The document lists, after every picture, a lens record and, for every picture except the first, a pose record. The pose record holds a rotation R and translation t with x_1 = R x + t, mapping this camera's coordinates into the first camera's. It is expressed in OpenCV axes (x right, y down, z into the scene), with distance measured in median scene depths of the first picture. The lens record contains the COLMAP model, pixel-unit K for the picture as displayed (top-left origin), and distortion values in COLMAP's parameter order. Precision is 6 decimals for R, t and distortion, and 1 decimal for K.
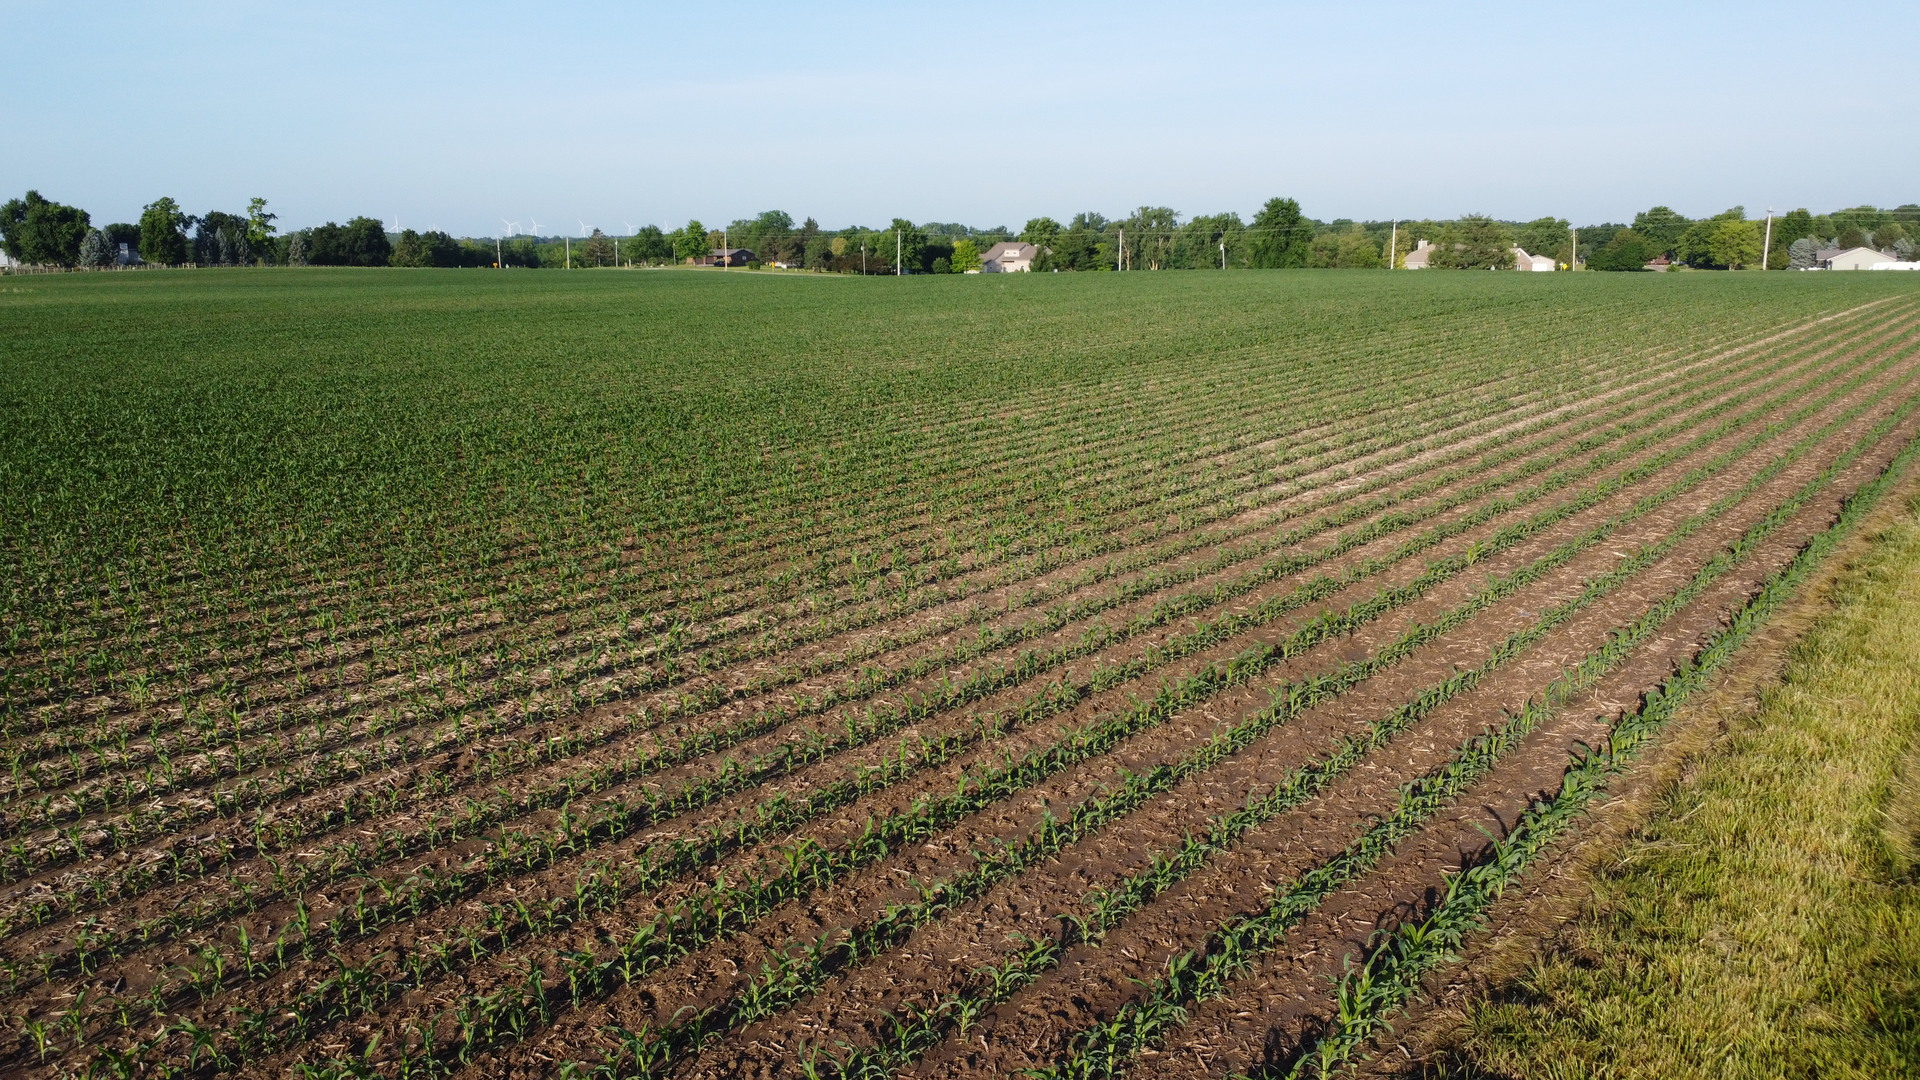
lens RADIAL K [[1442.3, 0, 964.5], [0, 1442.3, 556.5], [0, 0, 1]] dist [0.005047, -0.007563]
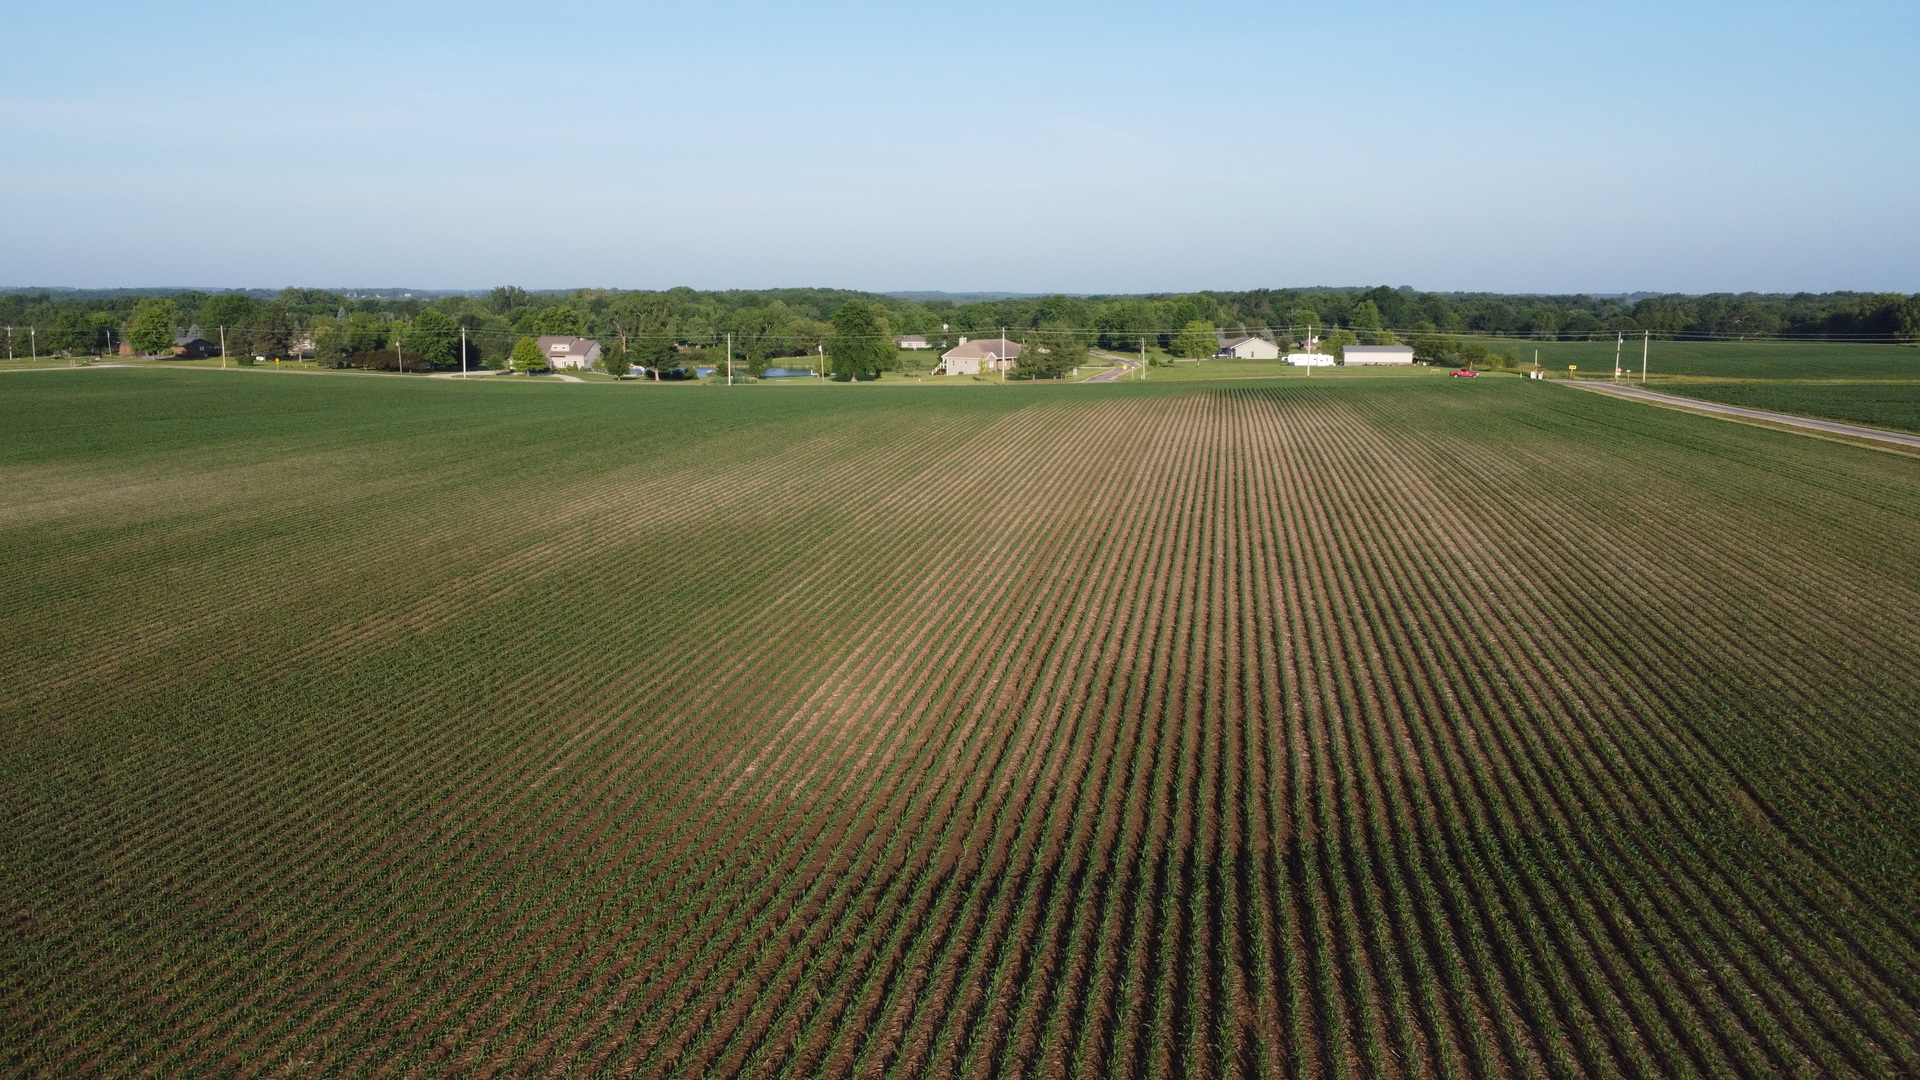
lens RADIAL K [[1442.3, 0, 963.5], [0, 1442.3, 536.0], [0, 0, 1]] dist [0.005047, -0.007563]
pose [[0.883996, -0.068463, 0.462455, -0.195007], [0.090283, 0.995598, -0.025187, -0.037908], [-0.458695, 0.064017, 0.886285, 0.029072]]
